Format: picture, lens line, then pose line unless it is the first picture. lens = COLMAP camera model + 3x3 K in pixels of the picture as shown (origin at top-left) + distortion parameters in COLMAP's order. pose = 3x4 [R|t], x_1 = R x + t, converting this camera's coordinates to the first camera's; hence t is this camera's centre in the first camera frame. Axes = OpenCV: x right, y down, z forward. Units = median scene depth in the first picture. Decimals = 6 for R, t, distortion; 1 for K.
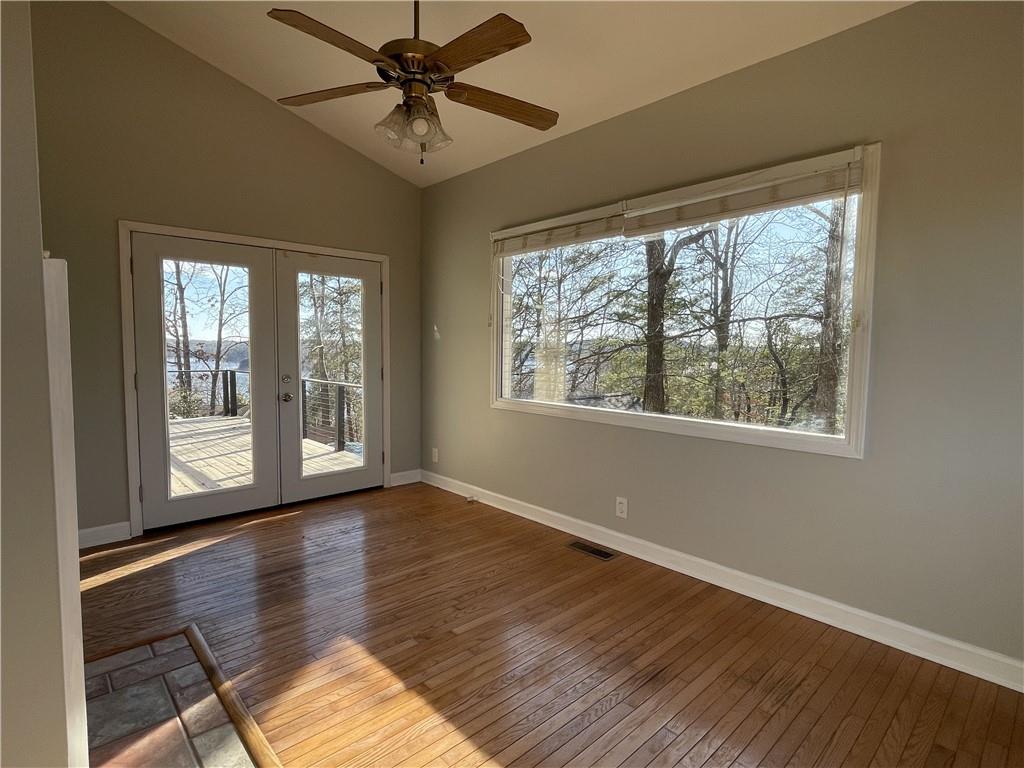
lens RADIAL K [[532.3, 0, 514.4], [0, 532.3, 391.1], [0, 0, 1]] dist [0.000105, 0.001546]
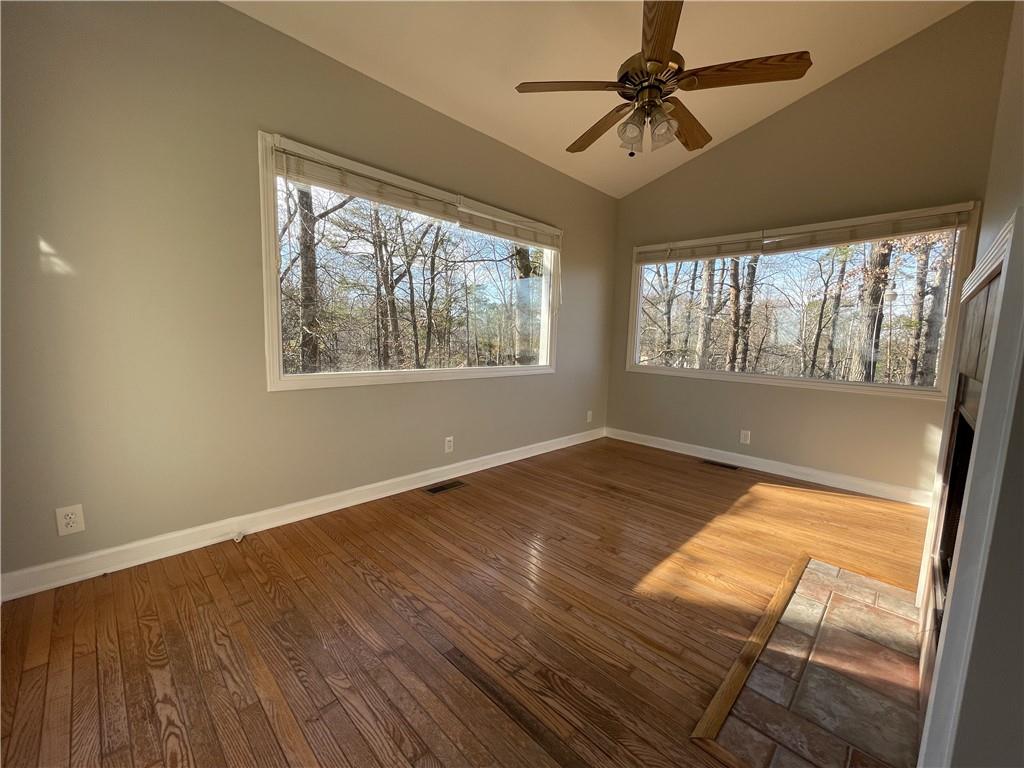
lens RADIAL K [[412.3, 0, 512.0], [0, 412.3, 384.0], [0, 0, 1]] dist [-0.002389, 0.000418]
pose [[-0.048191, -0.128550, 0.990531, -1.001209], [0.050215, 0.990118, 0.130940, -0.055534], [-0.997575, 0.056050, -0.041259, 1.185193]]
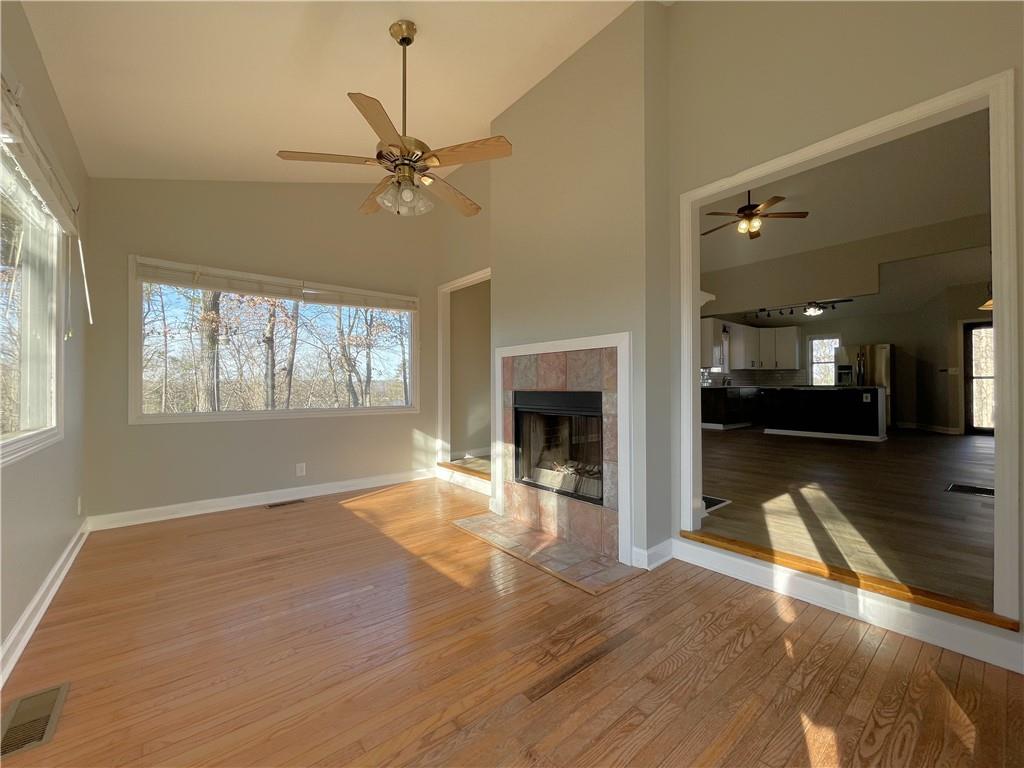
lens RADIAL K [[412.3, 0, 512.0], [0, 412.3, 384.0], [0, 0, 1]] dist [-0.003181, -0.000284]
pose [[-0.997898, -0.008606, 0.064232, -0.466340], [-0.003758, 0.997160, 0.075220, -0.076290], [-0.064697, 0.074820, -0.995096, 1.811013]]
